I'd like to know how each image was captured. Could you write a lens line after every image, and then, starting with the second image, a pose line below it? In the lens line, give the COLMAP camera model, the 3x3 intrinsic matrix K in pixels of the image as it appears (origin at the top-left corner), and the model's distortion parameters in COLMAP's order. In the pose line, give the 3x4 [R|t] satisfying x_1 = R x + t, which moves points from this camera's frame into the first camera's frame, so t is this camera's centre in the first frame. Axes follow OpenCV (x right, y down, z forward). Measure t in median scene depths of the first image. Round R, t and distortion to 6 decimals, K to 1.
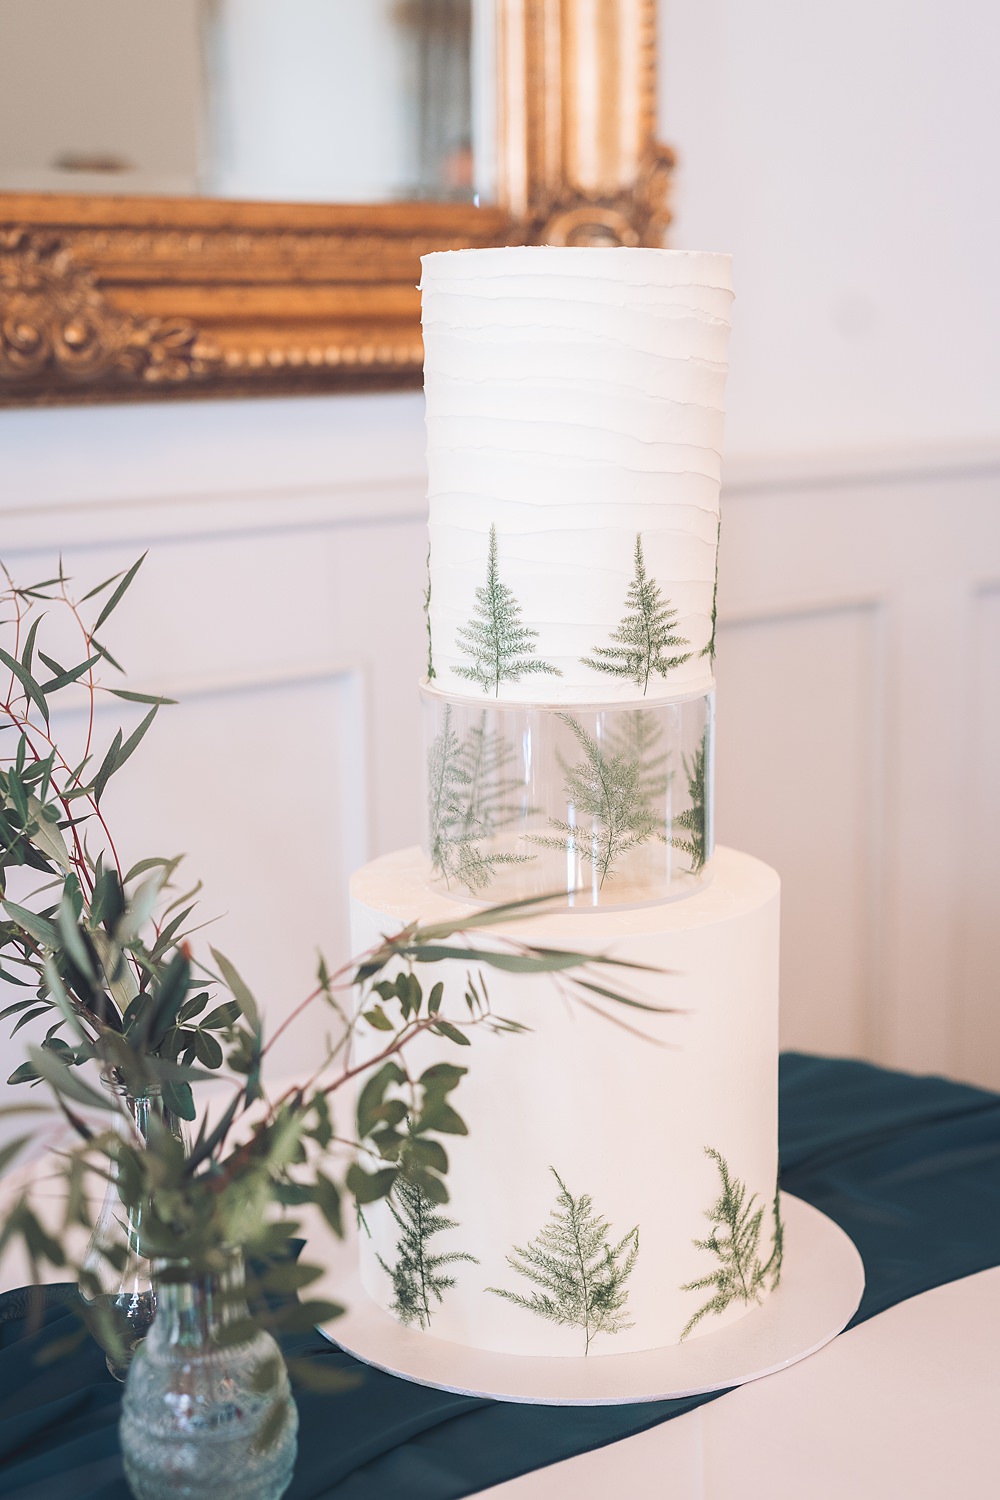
lens RADIAL K [[2158.9, 0, 500.0], [0, 2158.9, 750.0], [0, 0, 1]] dist [-0.001799, 0.022923]
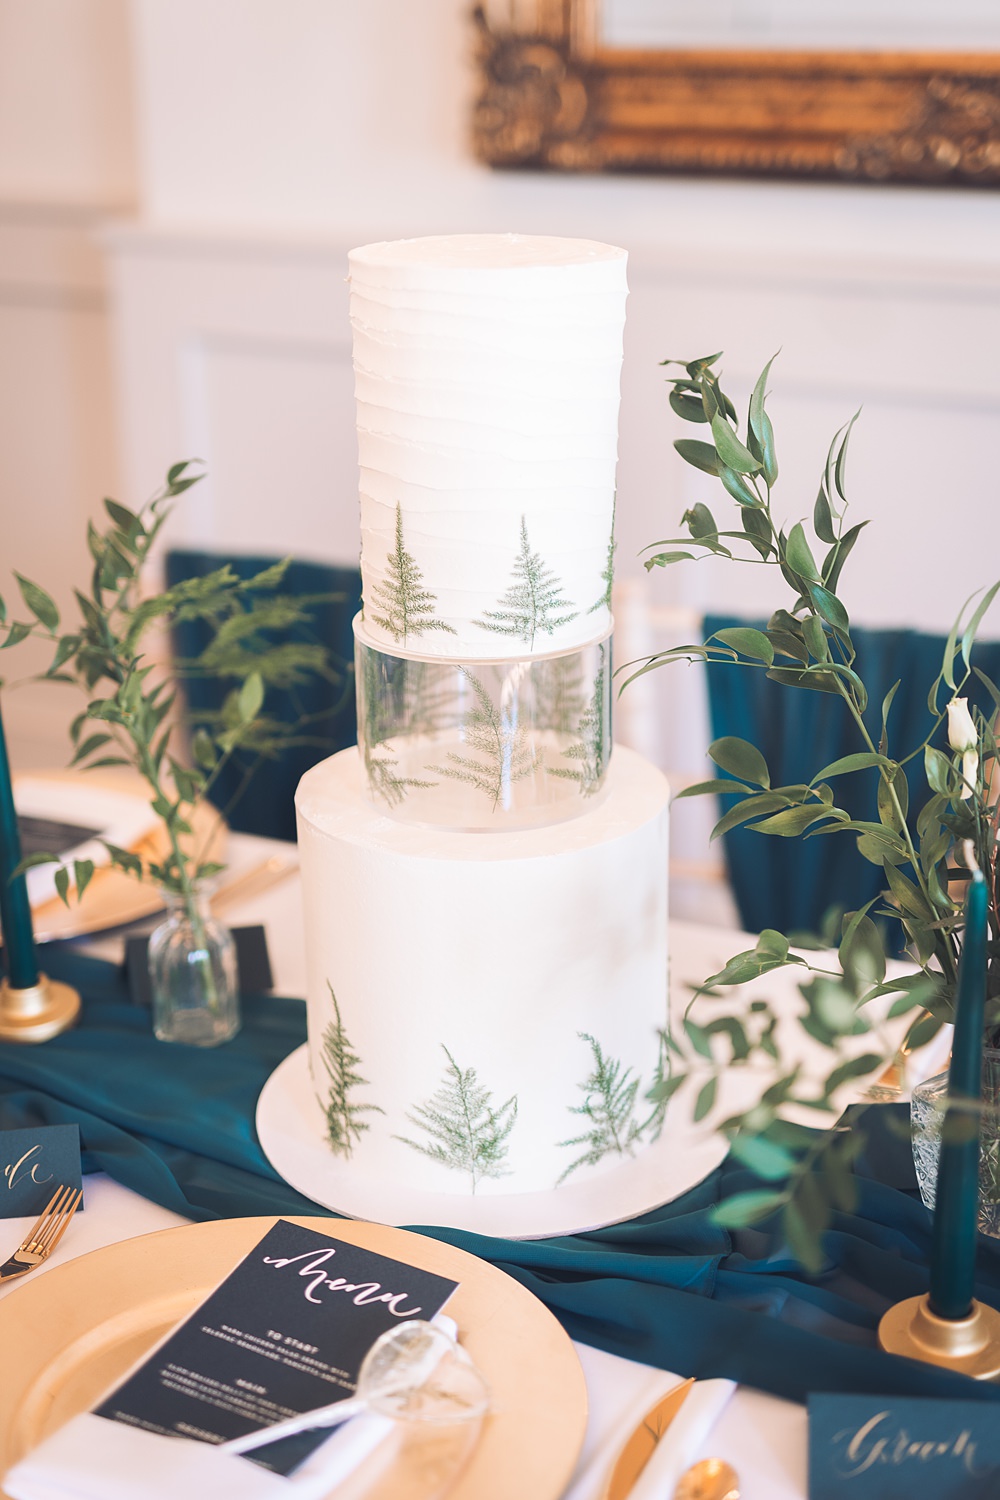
lens RADIAL K [[2158.9, 0, 500.0], [0, 2158.9, 750.0], [0, 0, 1]] dist [-0.001799, 0.022923]
pose [[0.991544, 0.043567, -0.122236, 0.190860], [-0.023796, 0.987028, 0.158772, -0.153542], [0.127568, -0.154521, 0.979719, -0.131887]]
